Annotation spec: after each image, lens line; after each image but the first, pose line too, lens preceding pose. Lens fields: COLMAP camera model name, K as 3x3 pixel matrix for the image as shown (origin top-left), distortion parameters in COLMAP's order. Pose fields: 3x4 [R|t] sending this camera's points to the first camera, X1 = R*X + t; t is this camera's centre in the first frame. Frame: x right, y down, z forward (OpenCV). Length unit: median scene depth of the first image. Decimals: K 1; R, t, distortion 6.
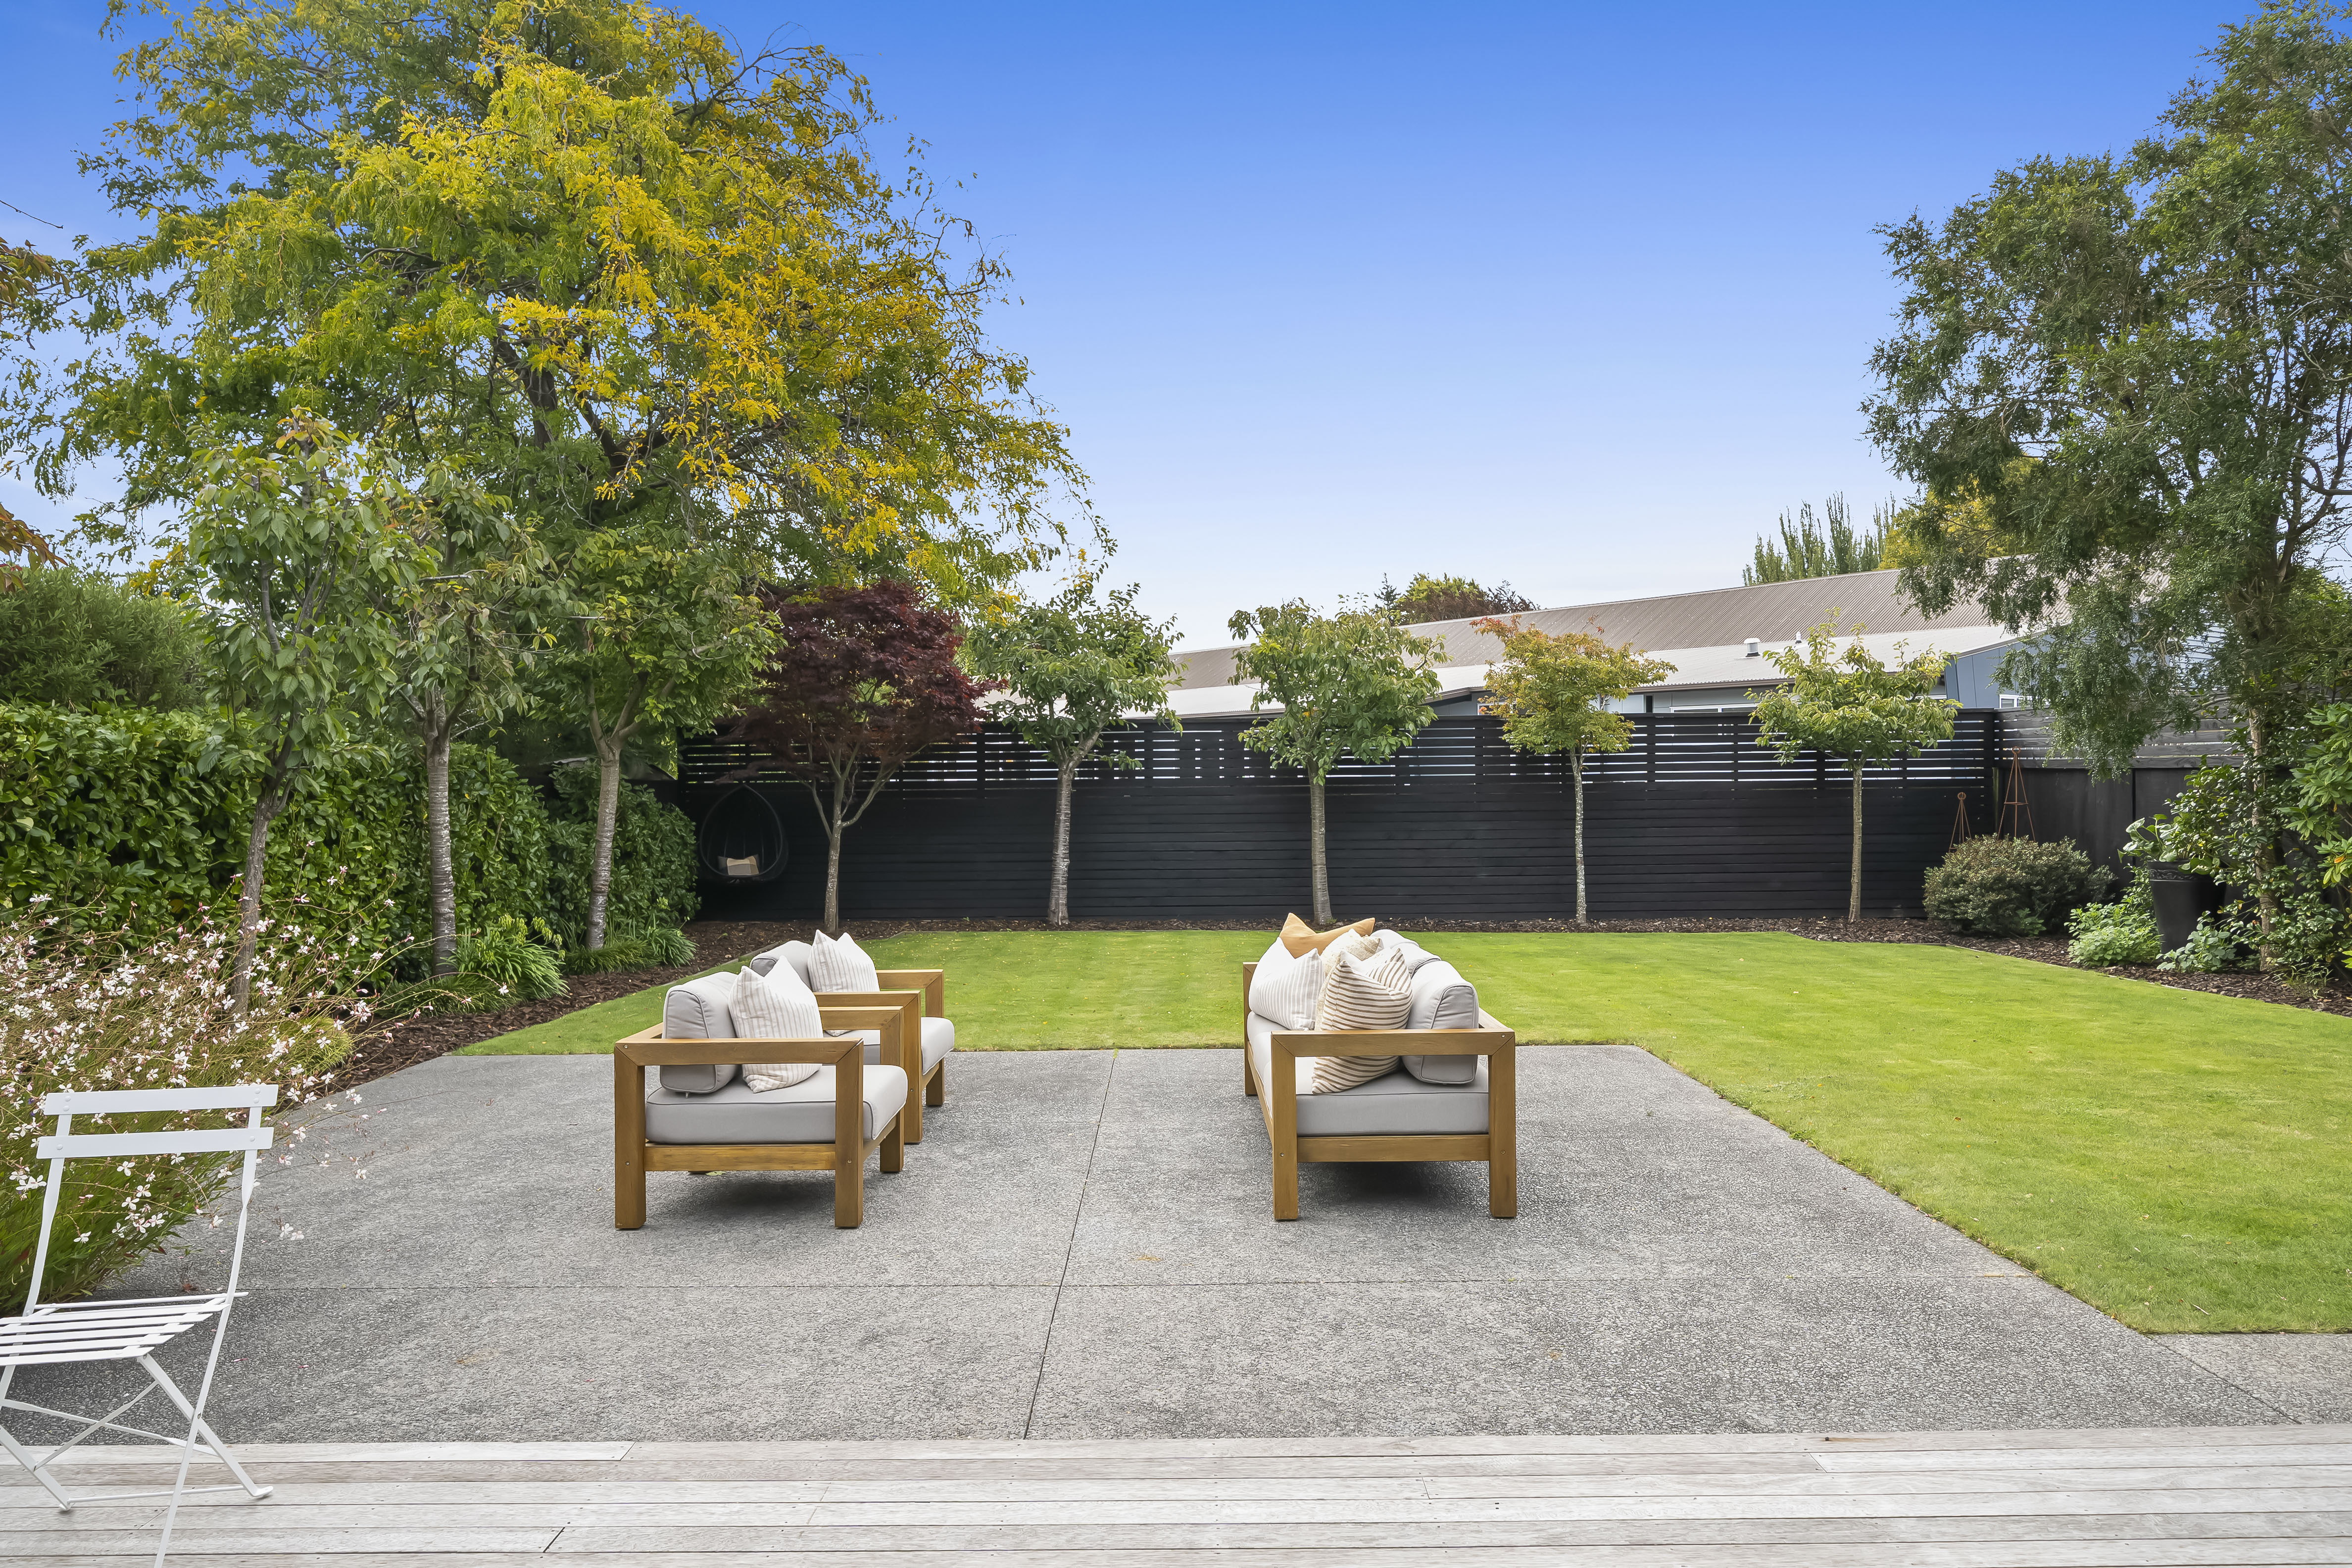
lens RADIAL K [[1496.2, 0, 1166.5], [0, 1496.2, 770.1], [0, 0, 1]] dist [0.003209, 0.004262]
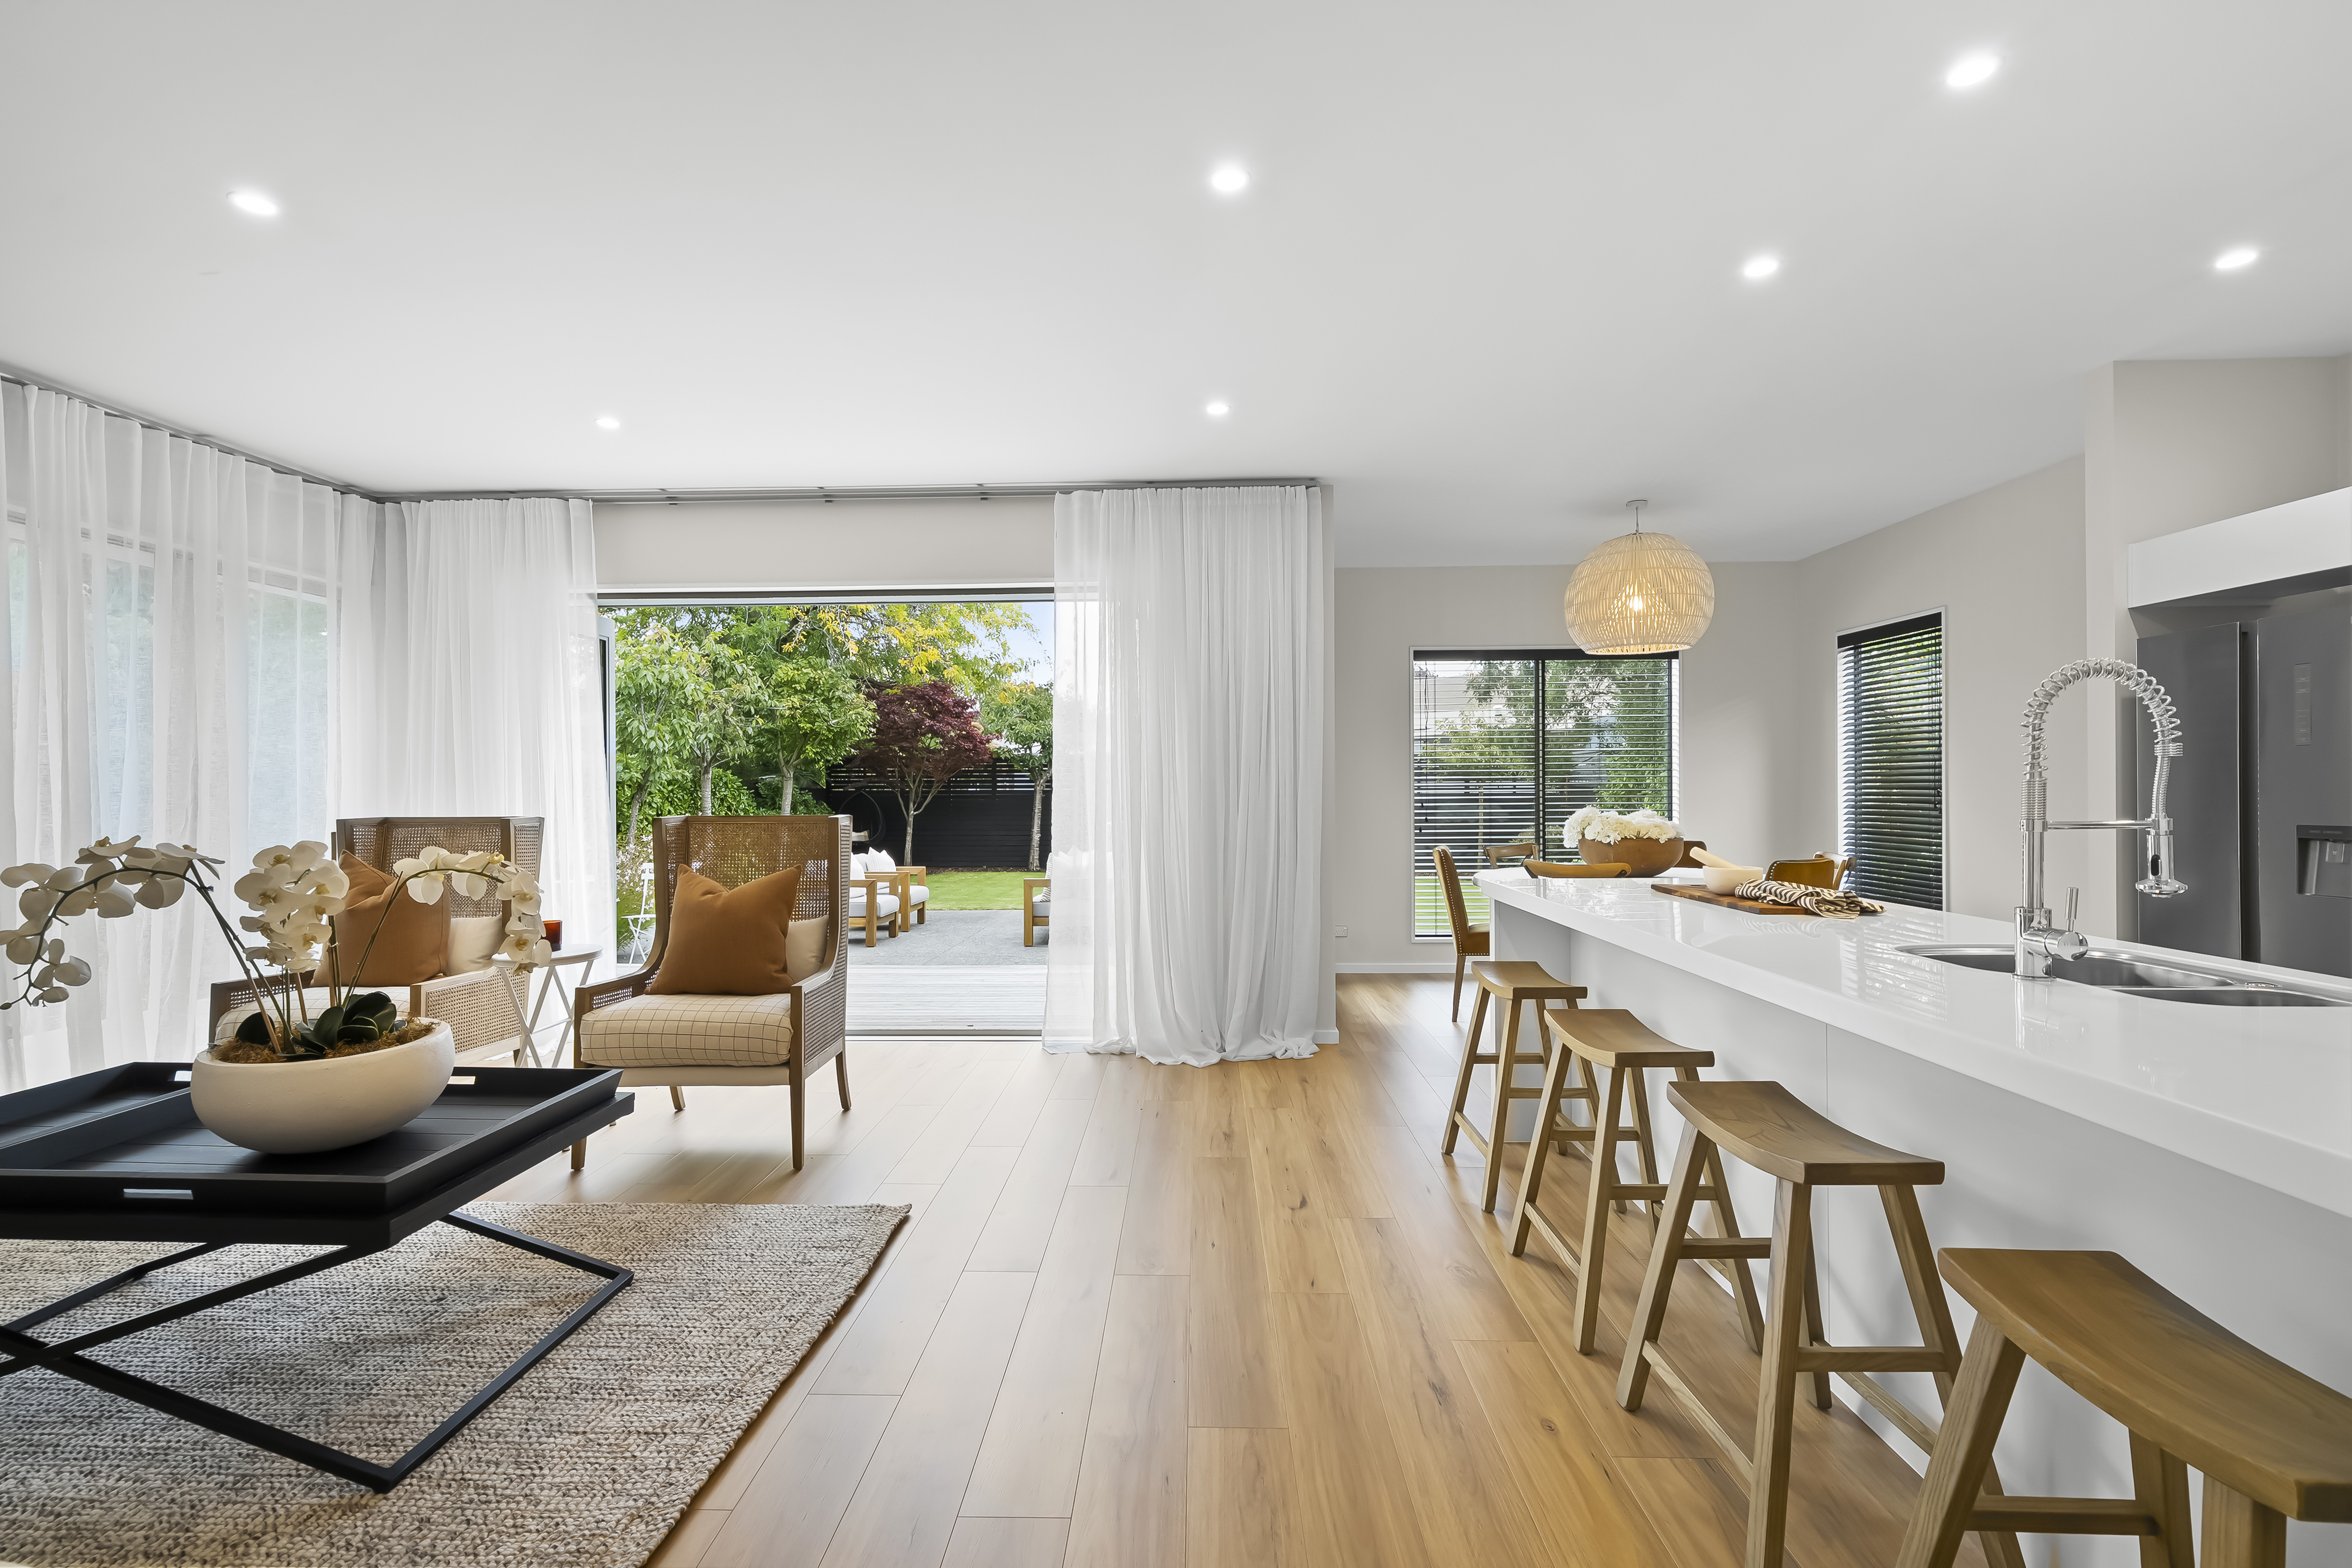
lens RADIAL K [[1080.2, 0, 1166.4], [0, 1080.2, 787.4], [0, 0, 1]] dist [0.001929, -0.000090]
pose [[0.999759, 0.006972, -0.020814, 0.157127], [-0.006937, 0.999974, 0.001736, 0.000728], [0.020826, -0.001591, 0.999782, -0.415559]]
